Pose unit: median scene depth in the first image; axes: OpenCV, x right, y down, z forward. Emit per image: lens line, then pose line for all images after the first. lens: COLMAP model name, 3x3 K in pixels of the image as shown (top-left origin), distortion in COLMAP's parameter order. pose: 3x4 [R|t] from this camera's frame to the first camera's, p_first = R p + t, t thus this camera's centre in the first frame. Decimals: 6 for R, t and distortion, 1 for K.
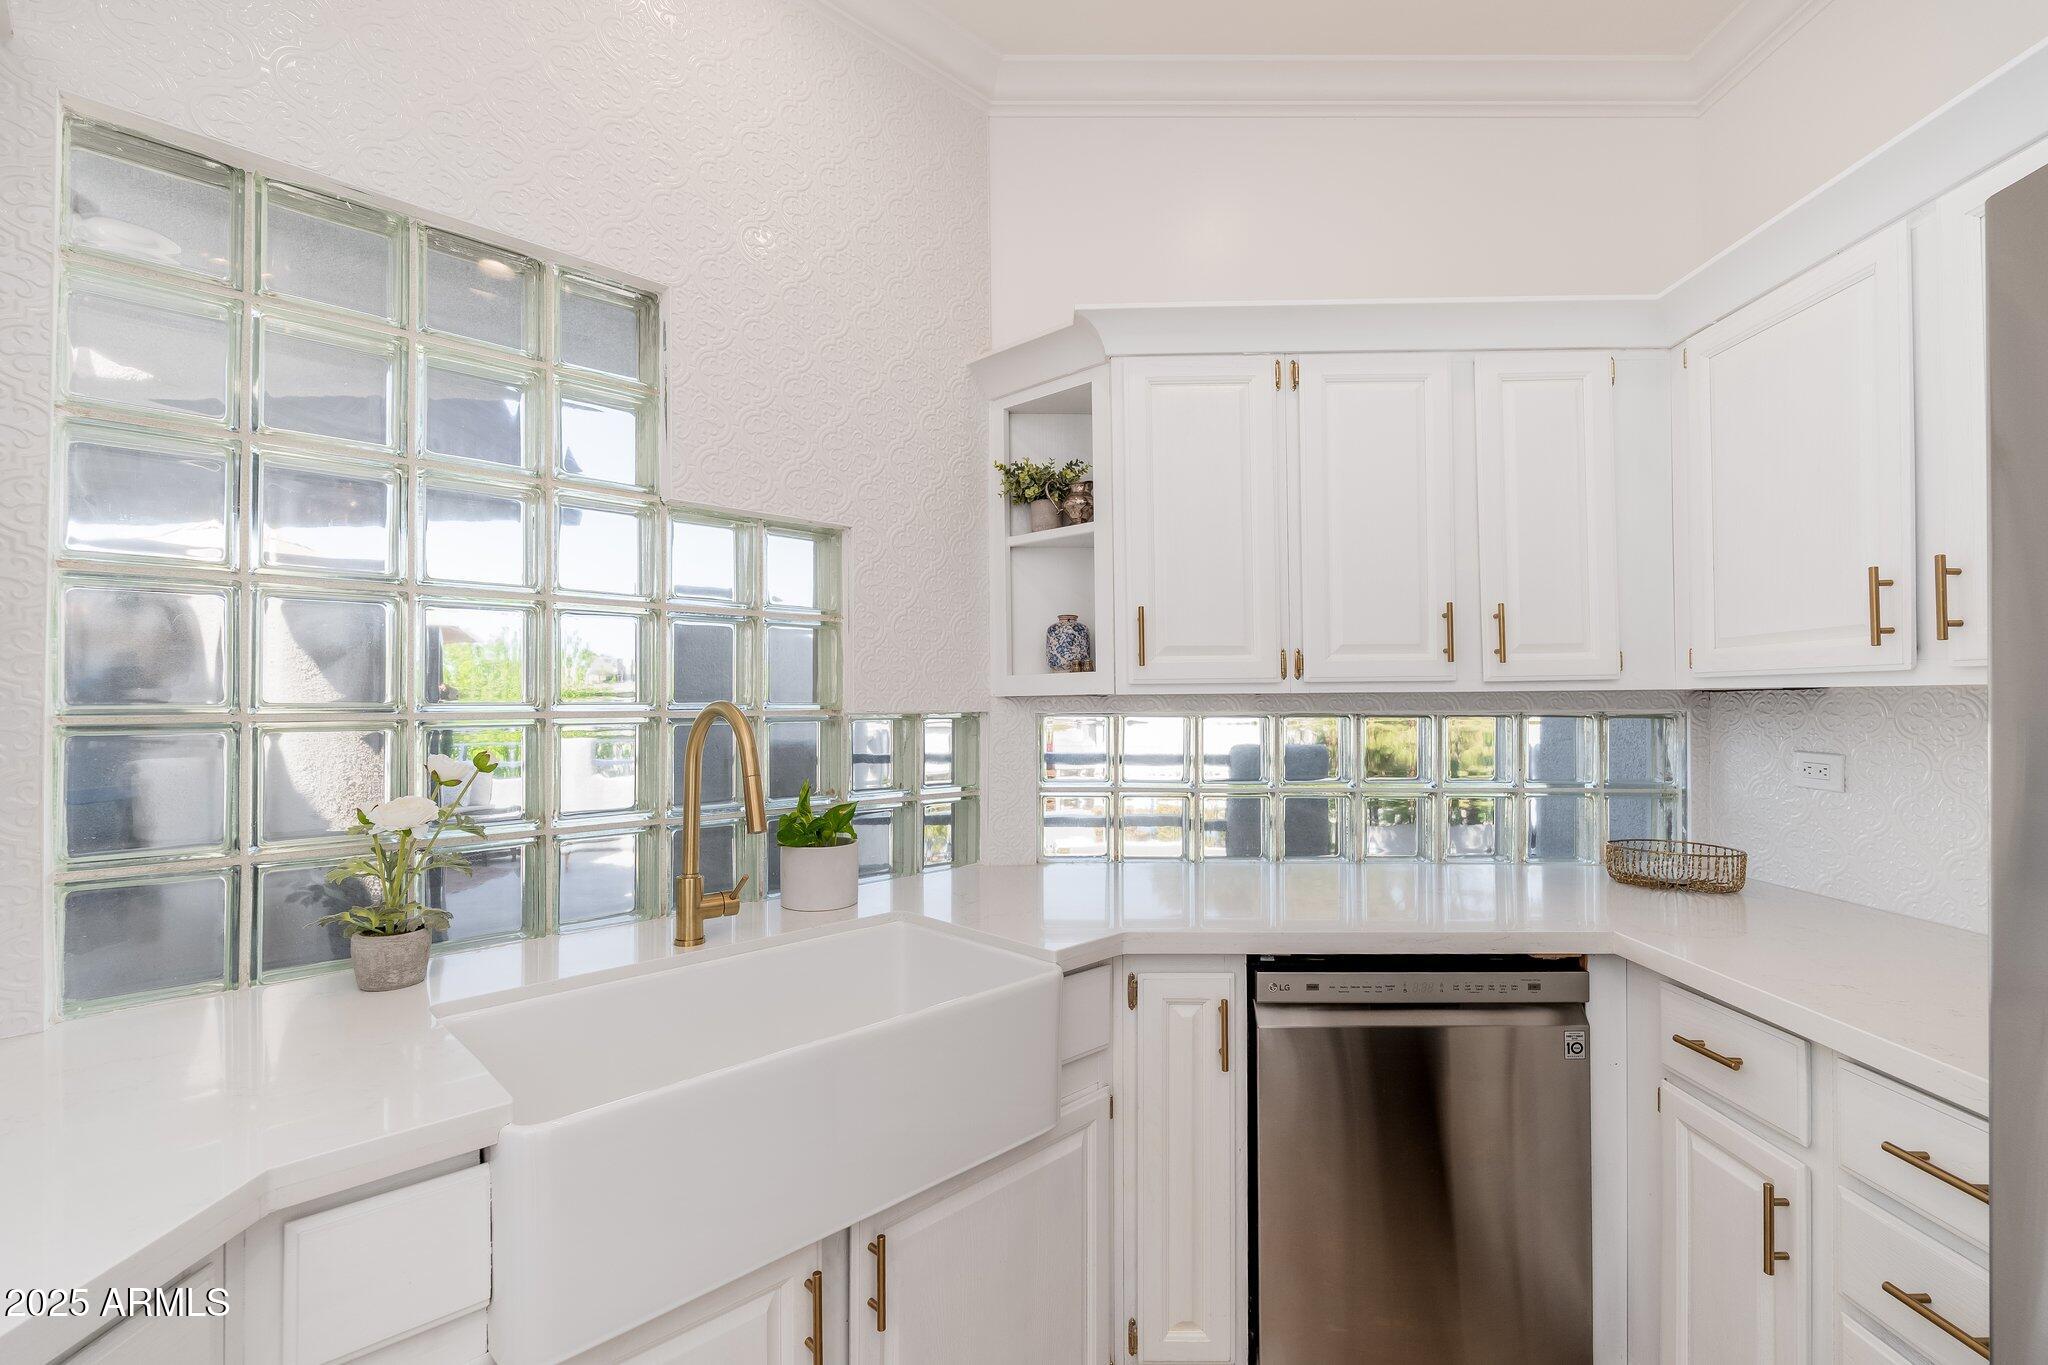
lens RADIAL K [[909.5, 0, 1021.1], [0, 909.5, 689.5], [0, 0, 1]] dist [-0.001121, -0.000549]
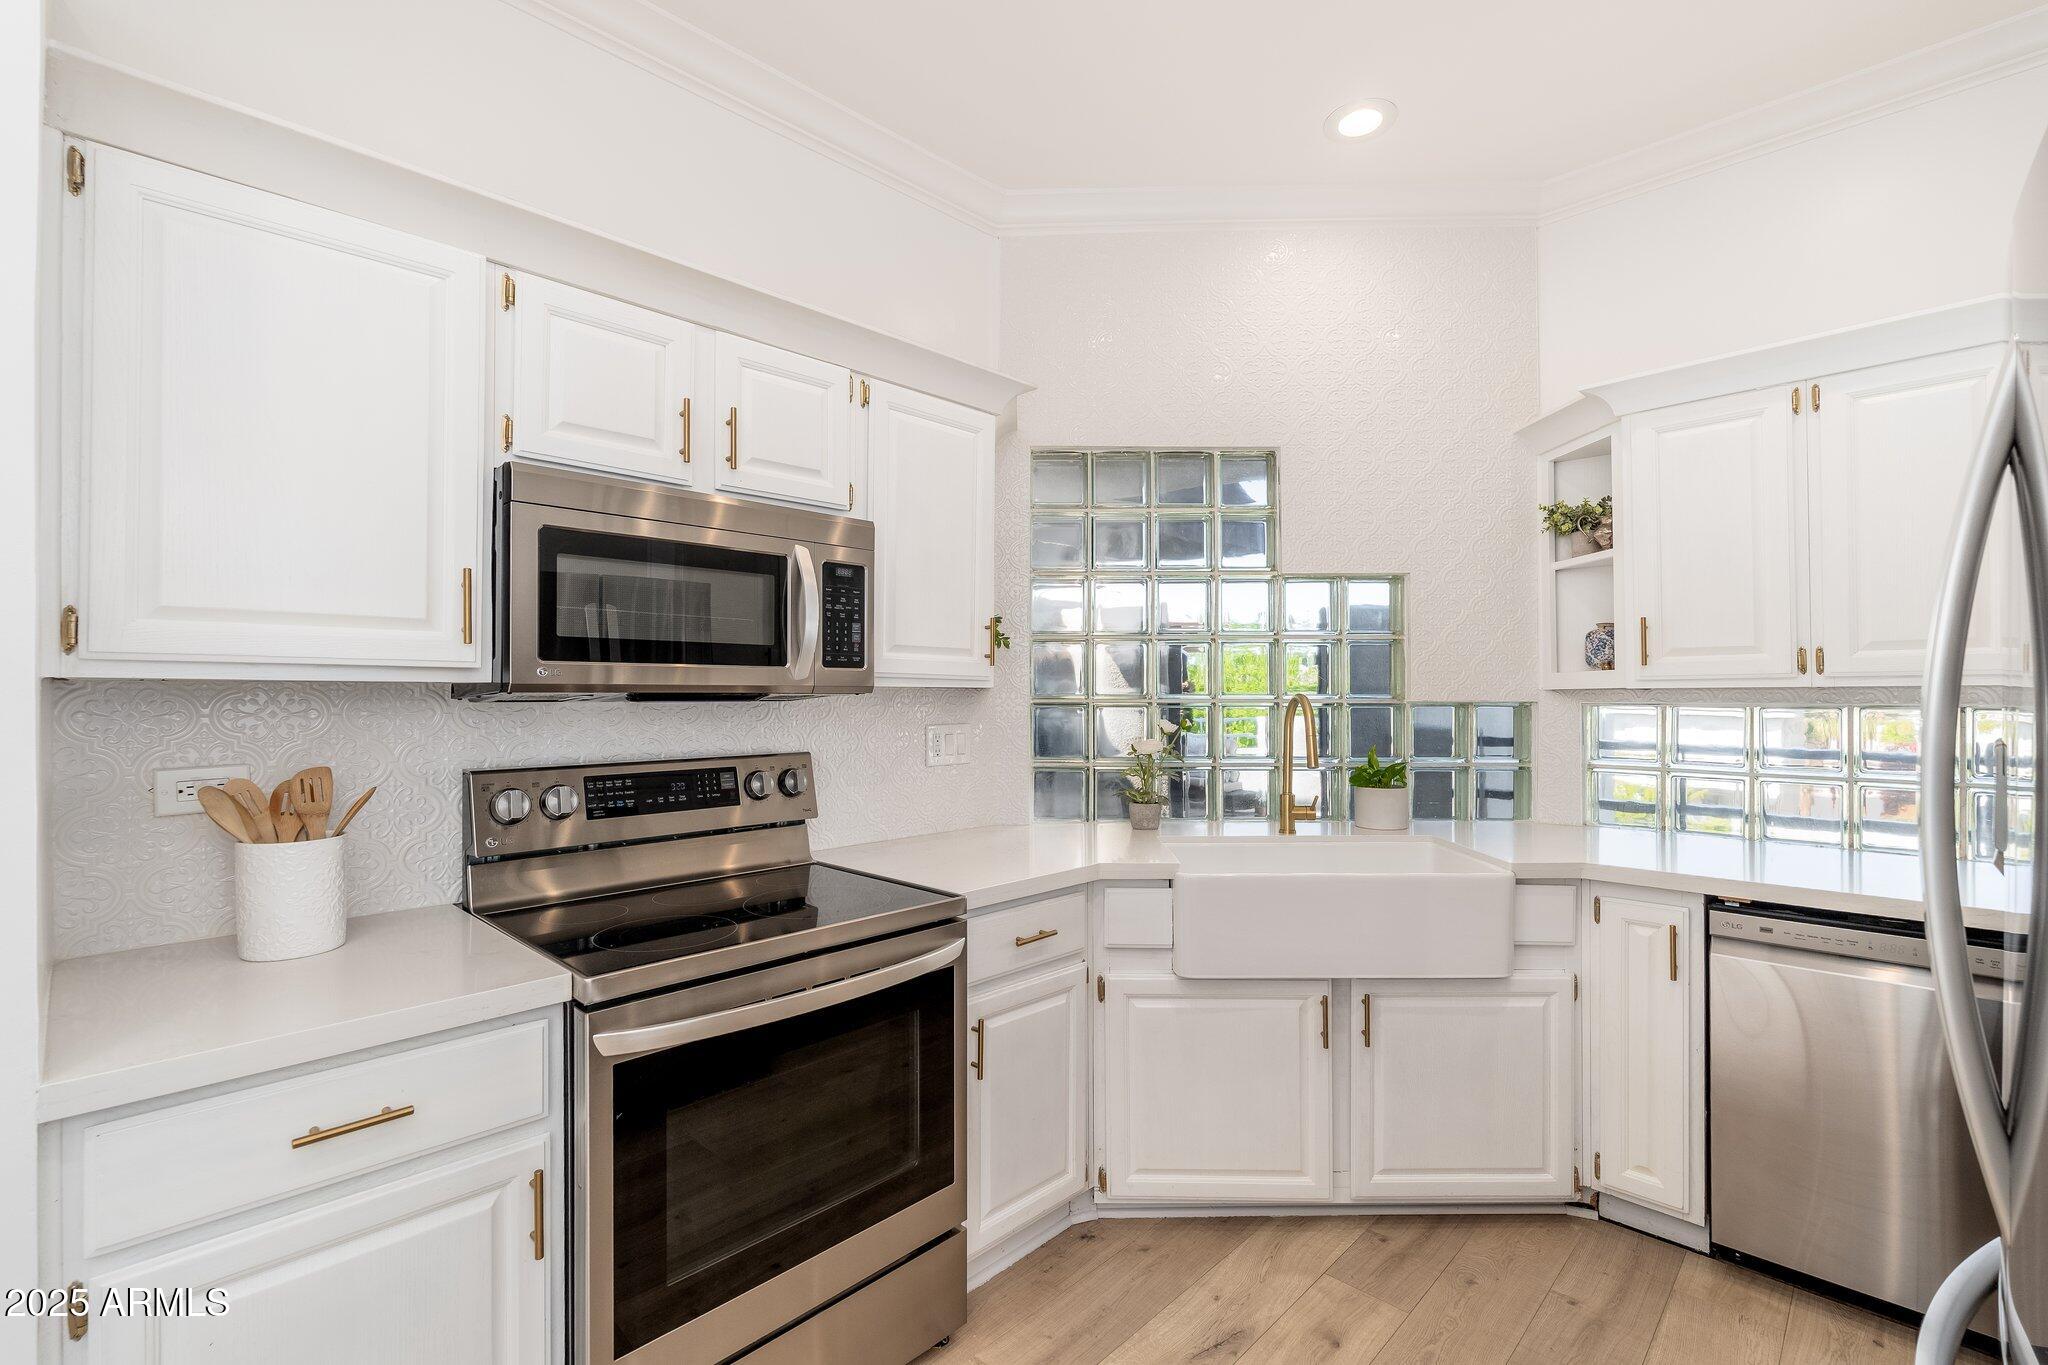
lens RADIAL K [[900.6, 0, 1020.5], [0, 900.6, 696.2], [0, 0, 1]] dist [-0.001592, -0.000429]
pose [[0.711657, 0.005206, -0.702507, 0.401825], [0.008084, 0.999846, 0.015599, -0.009913], [0.702480, -0.016780, 0.711505, -0.483605]]
